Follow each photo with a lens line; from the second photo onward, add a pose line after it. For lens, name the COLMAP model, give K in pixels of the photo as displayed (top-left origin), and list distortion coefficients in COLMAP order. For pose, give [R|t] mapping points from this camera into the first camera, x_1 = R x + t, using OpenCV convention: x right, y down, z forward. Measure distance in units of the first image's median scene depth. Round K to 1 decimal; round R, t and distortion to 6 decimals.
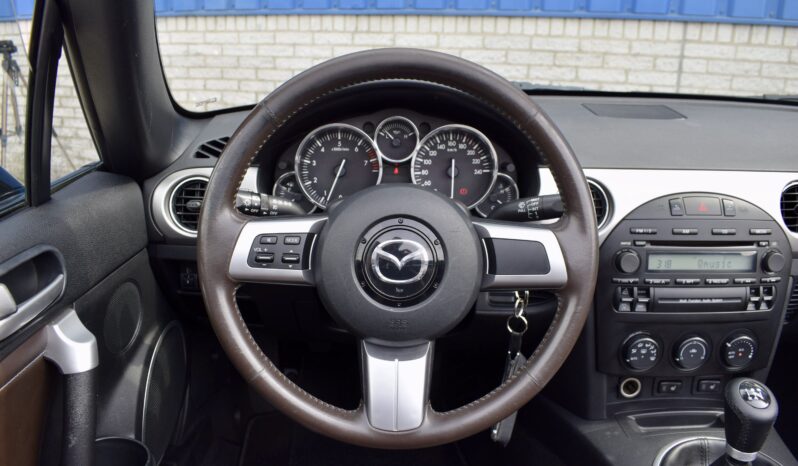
lens RADIAL K [[610.6, 0, 399.0], [0, 610.6, 233.0], [0, 0, 1]] dist [-0.098235, 0.009803]
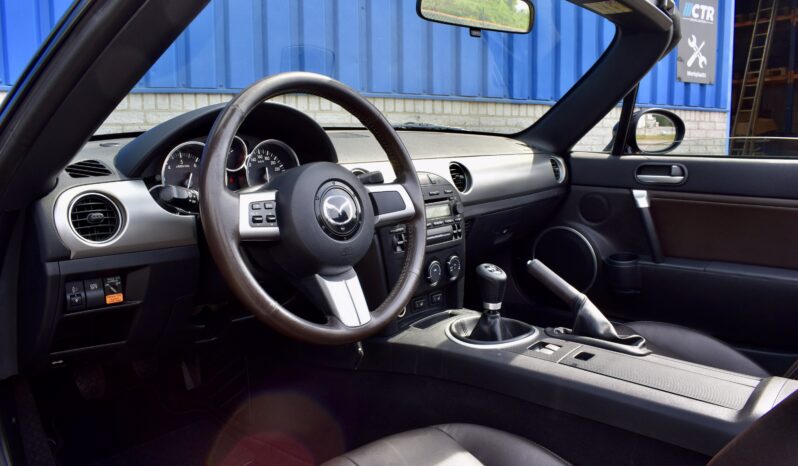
lens RADIAL K [[610.6, 0, 399.0], [0, 610.6, 233.0], [0, 0, 1]] dist [-0.098235, 0.009803]
pose [[0.687774, -0.135216, 0.713220, -0.731231], [0.232890, 0.971665, -0.040368, 0.148576], [-0.687553, 0.193866, 0.699776, -0.091559]]
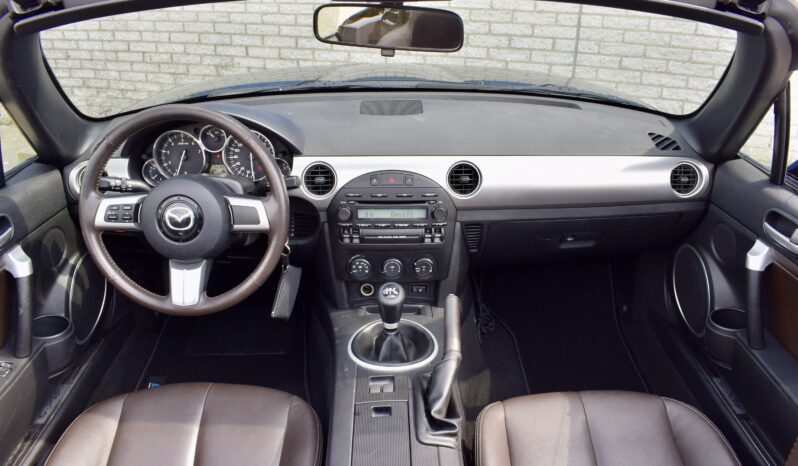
lens RADIAL K [[610.6, 0, 399.0], [0, 610.6, 233.0], [0, 0, 1]] dist [-0.098235, 0.009803]
pose [[0.999943, -0.005935, -0.008918, 0.541477], [0.007004, 0.992119, 0.125102, -0.107974], [0.008106, -0.125157, 0.992104, -0.675394]]
